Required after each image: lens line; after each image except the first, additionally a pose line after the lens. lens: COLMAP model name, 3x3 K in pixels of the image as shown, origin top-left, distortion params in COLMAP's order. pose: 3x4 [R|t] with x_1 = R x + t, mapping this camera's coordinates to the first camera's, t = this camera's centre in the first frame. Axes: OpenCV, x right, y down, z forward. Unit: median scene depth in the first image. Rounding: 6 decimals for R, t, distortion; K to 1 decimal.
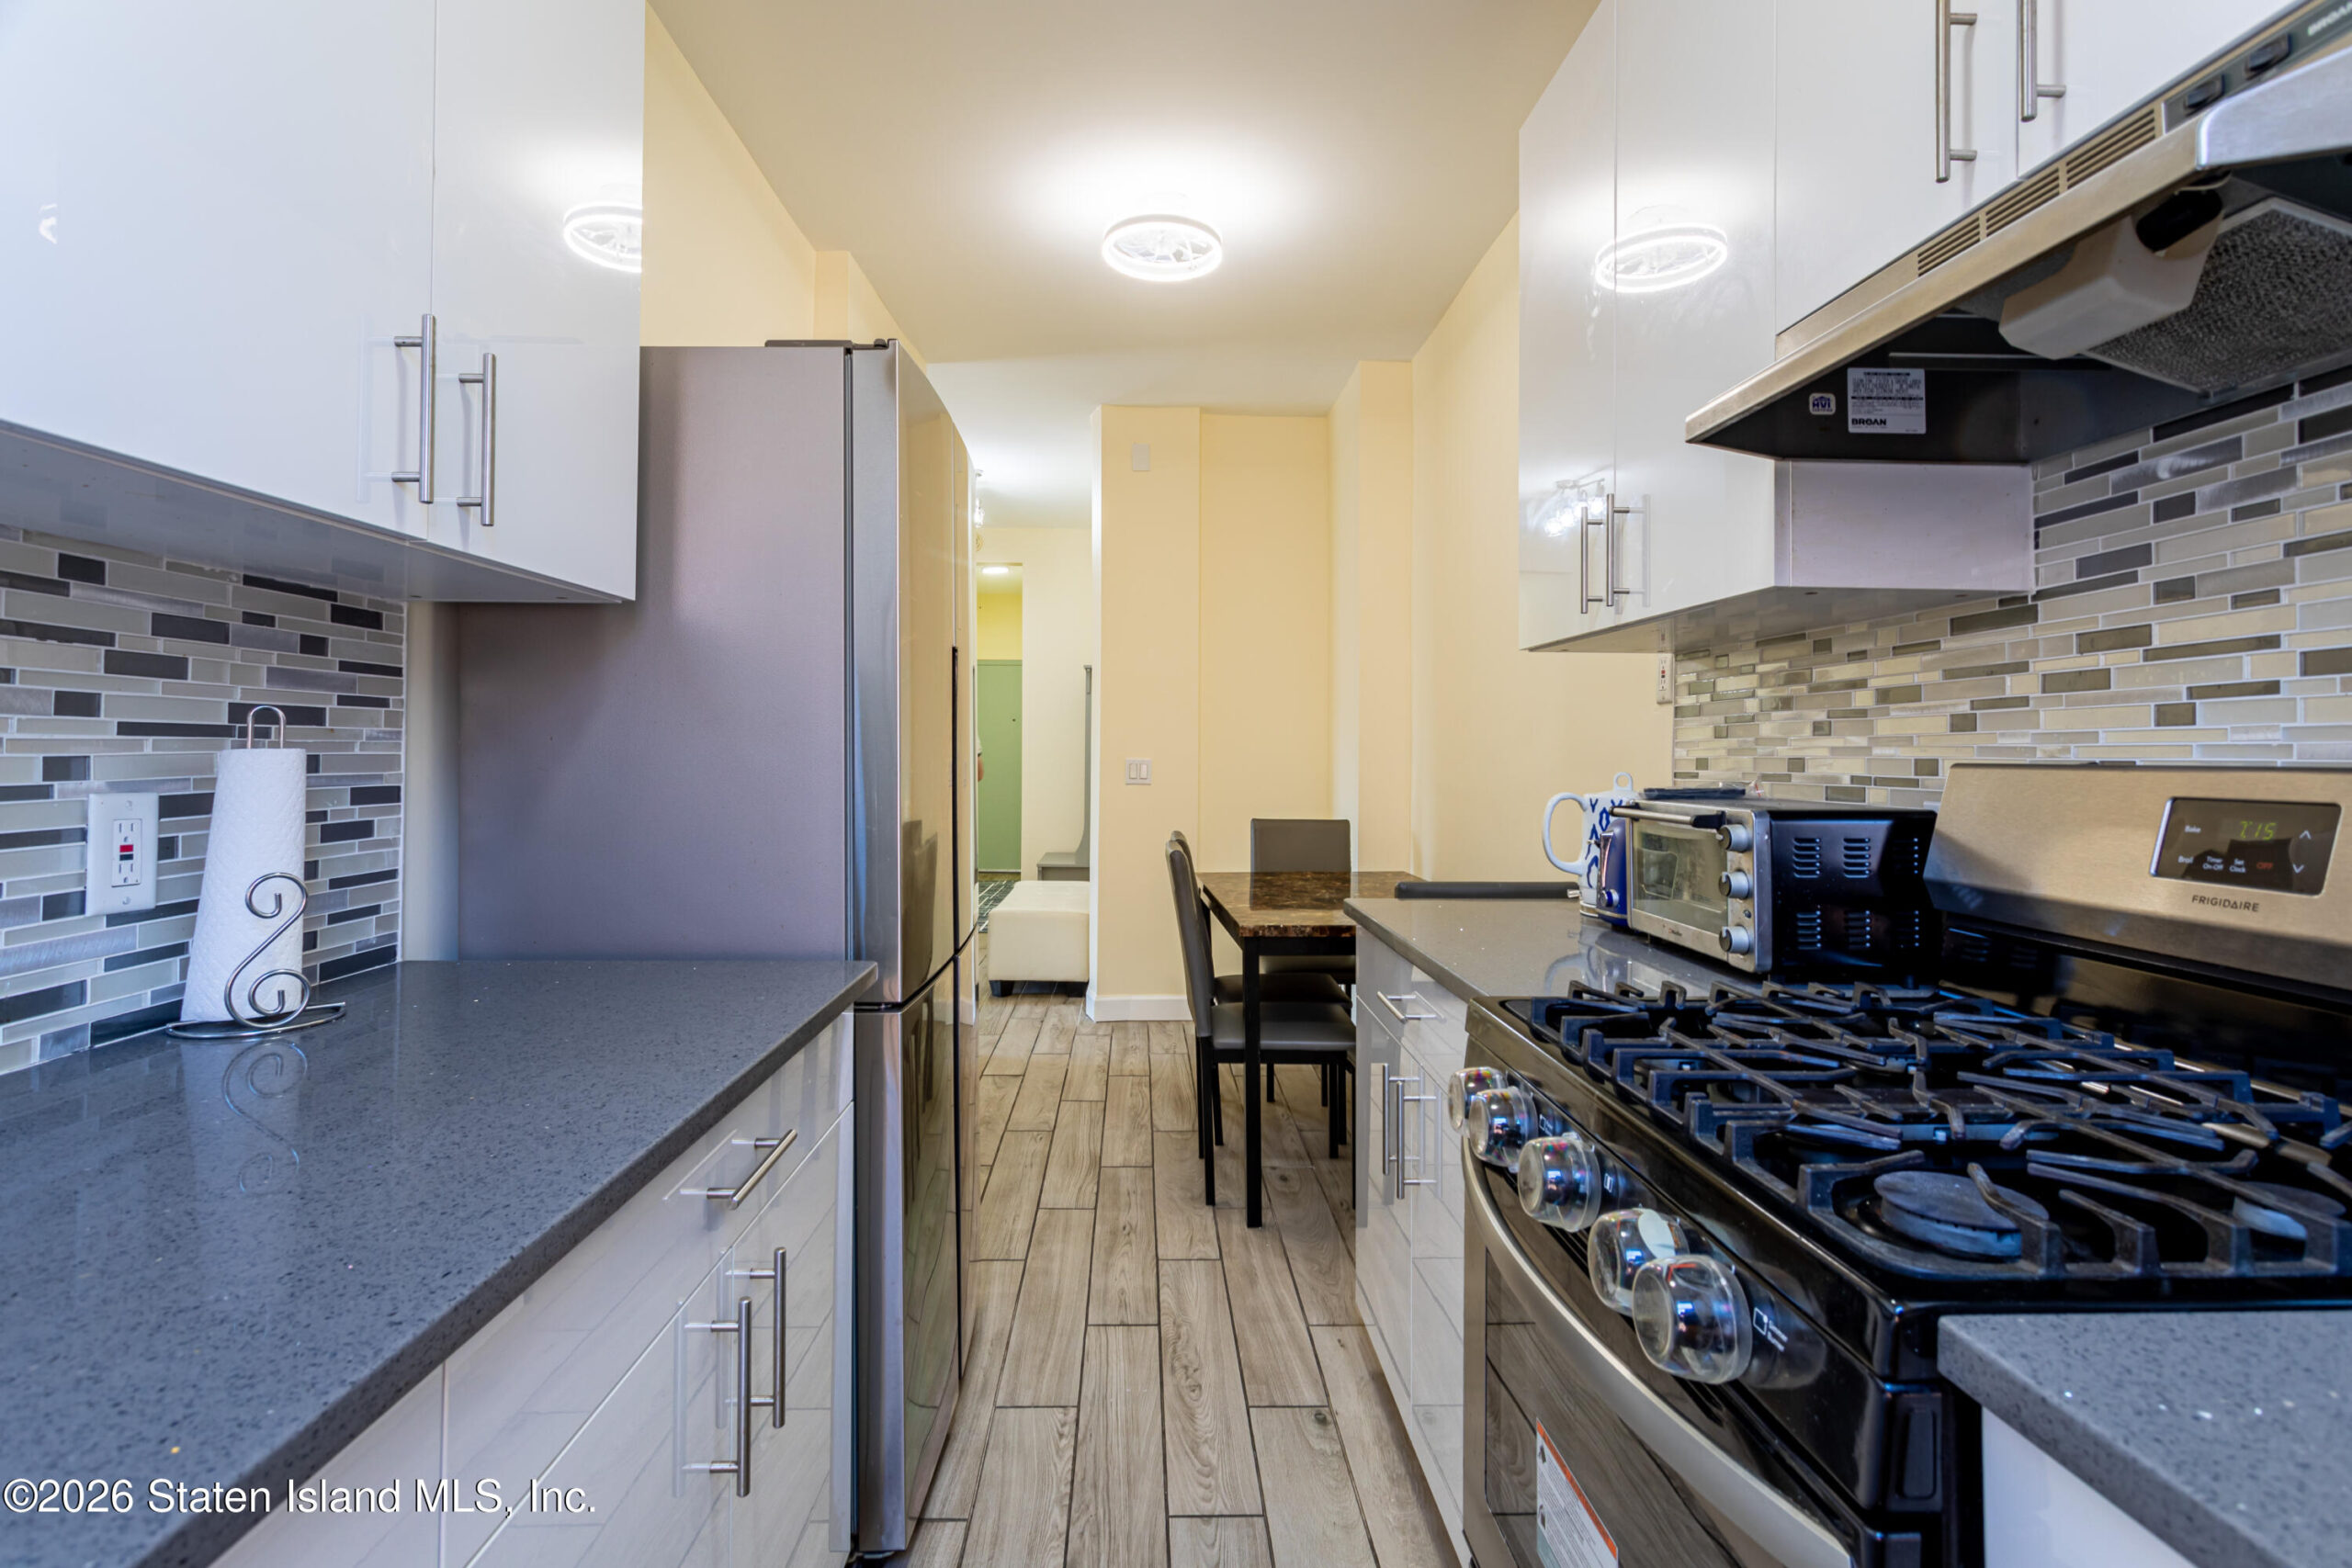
lens RADIAL K [[1140.5, 0, 1174.9], [0, 1140.5, 740.9], [0, 0, 1]] dist [-0.000139, -0.000023]
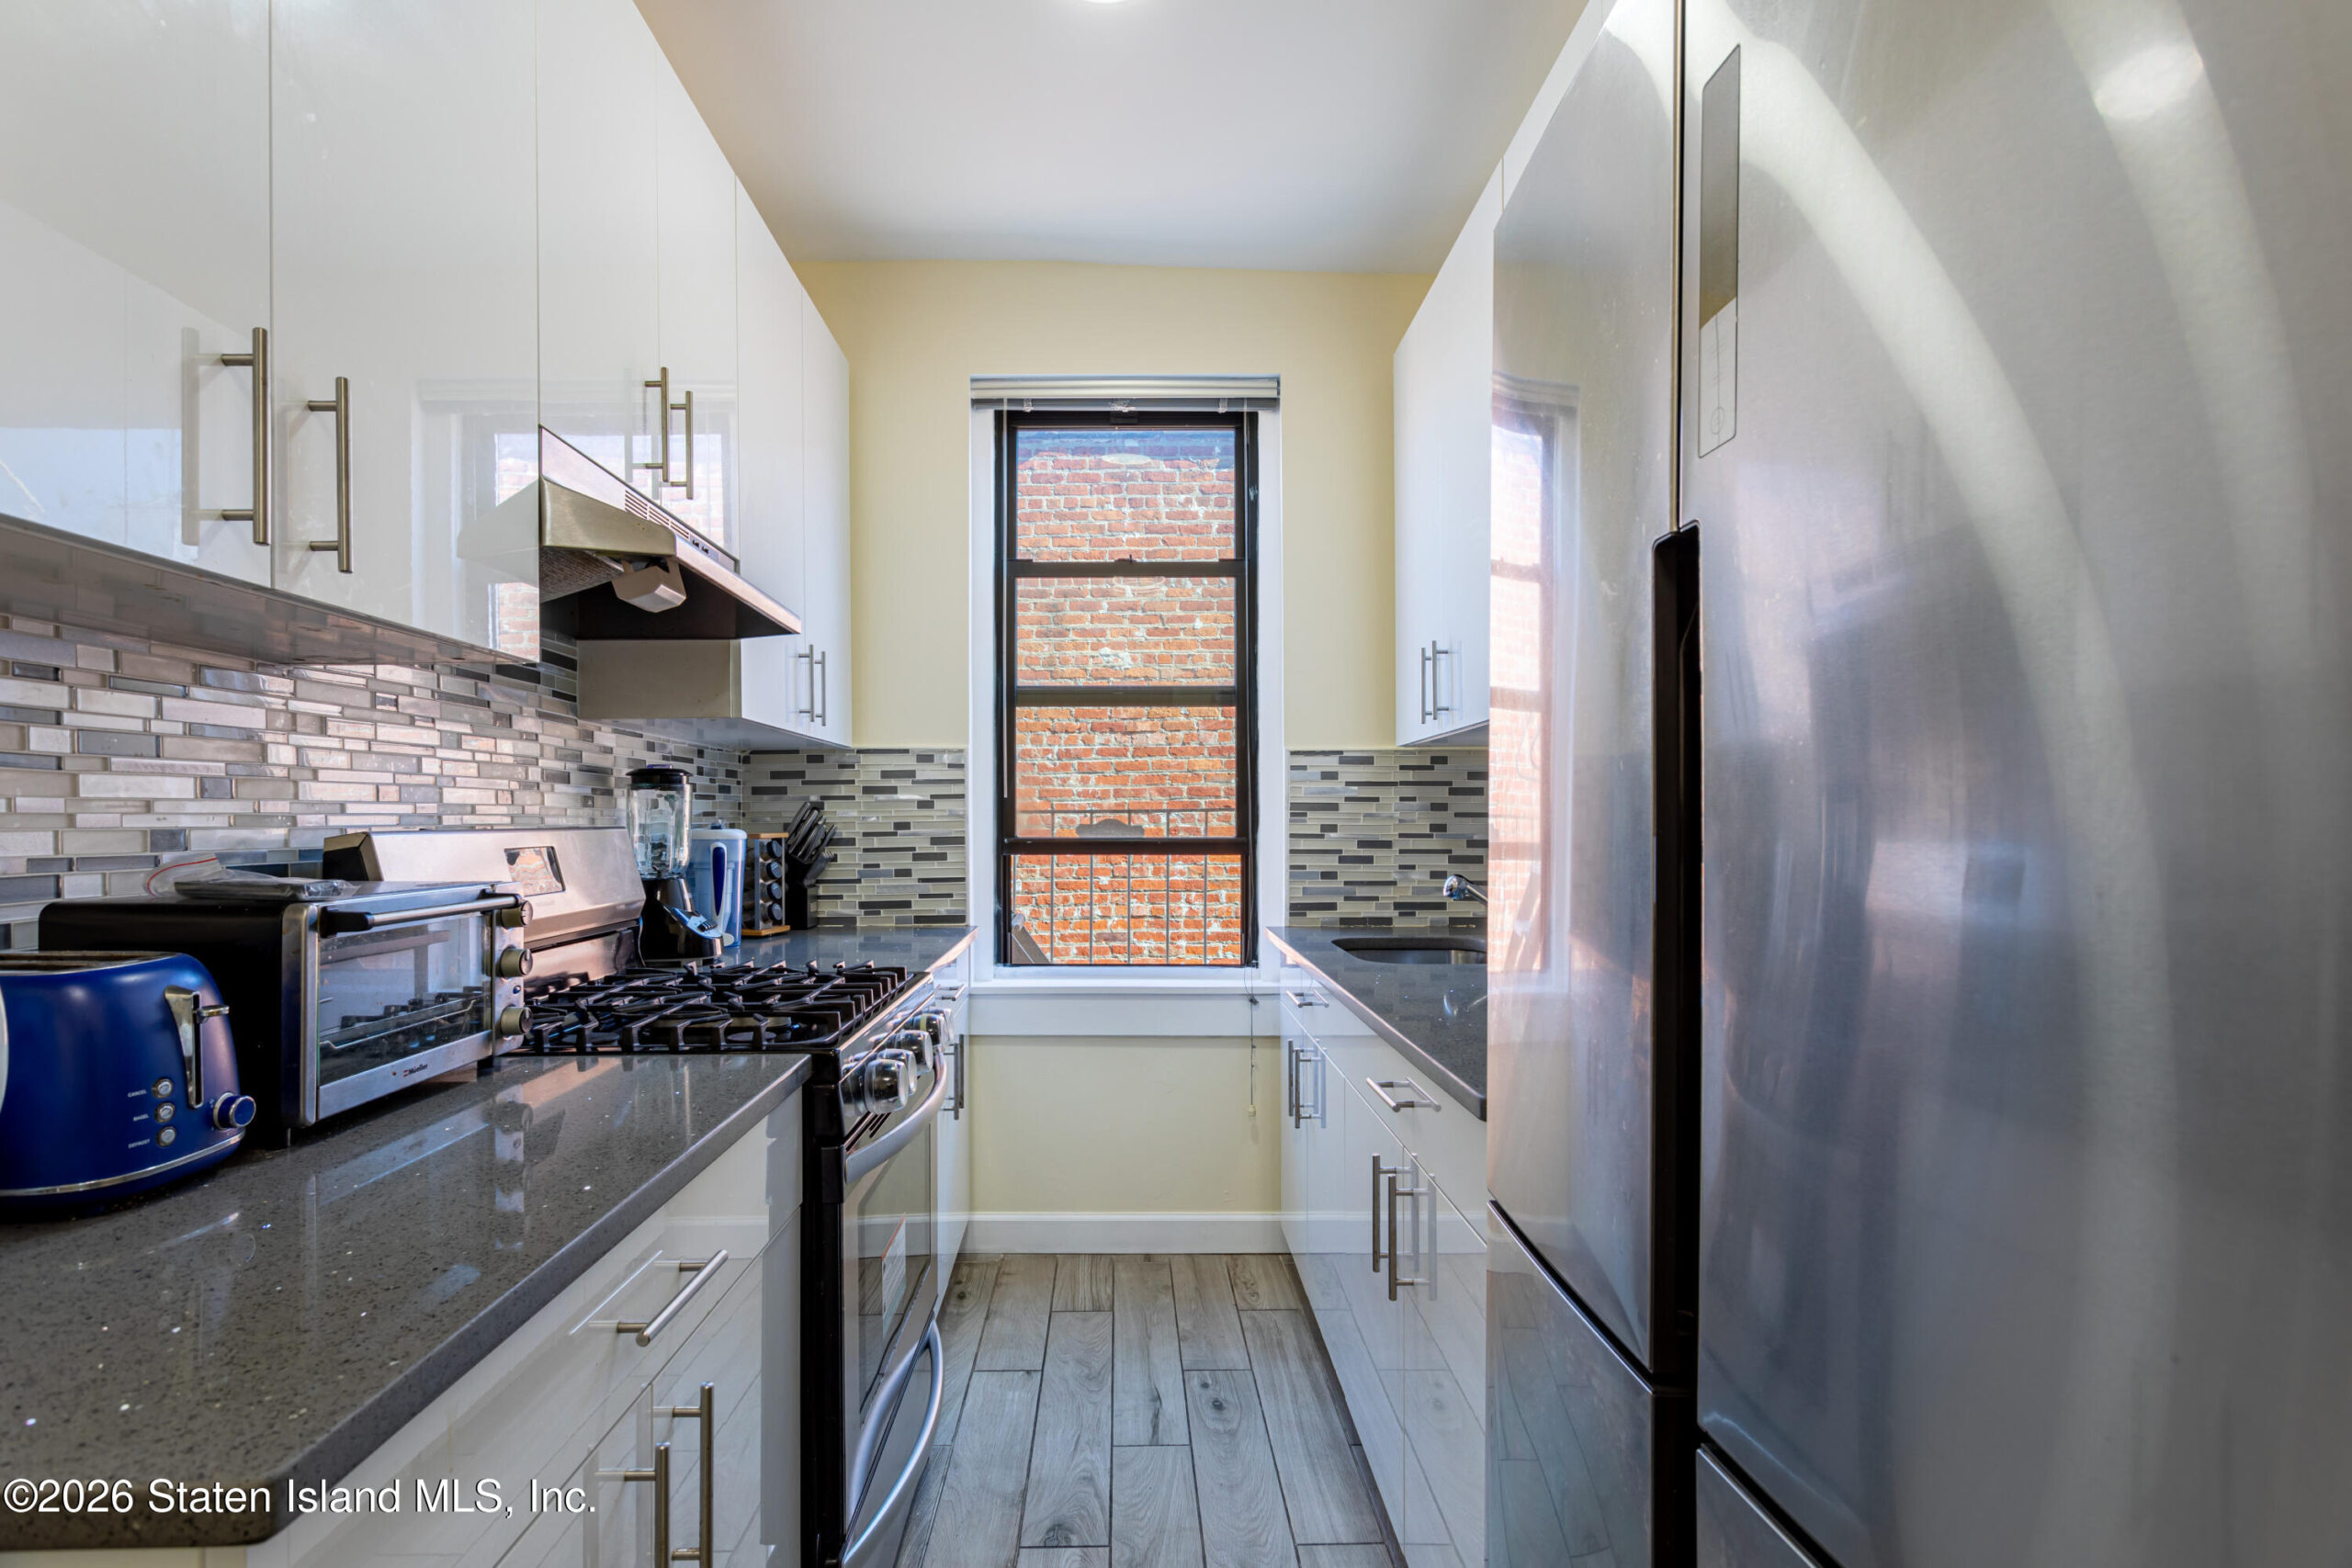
lens RADIAL K [[1143.5, 0, 1130.4], [0, 1143.5, 798.4], [0, 0, 1]] dist [0.000377, 0.000075]
pose [[-0.999483, -0.004084, 0.031903, -0.032097], [-0.004831, 0.999715, -0.023360, 0.006844], [-0.031799, -0.023502, -0.999218, 1.245556]]
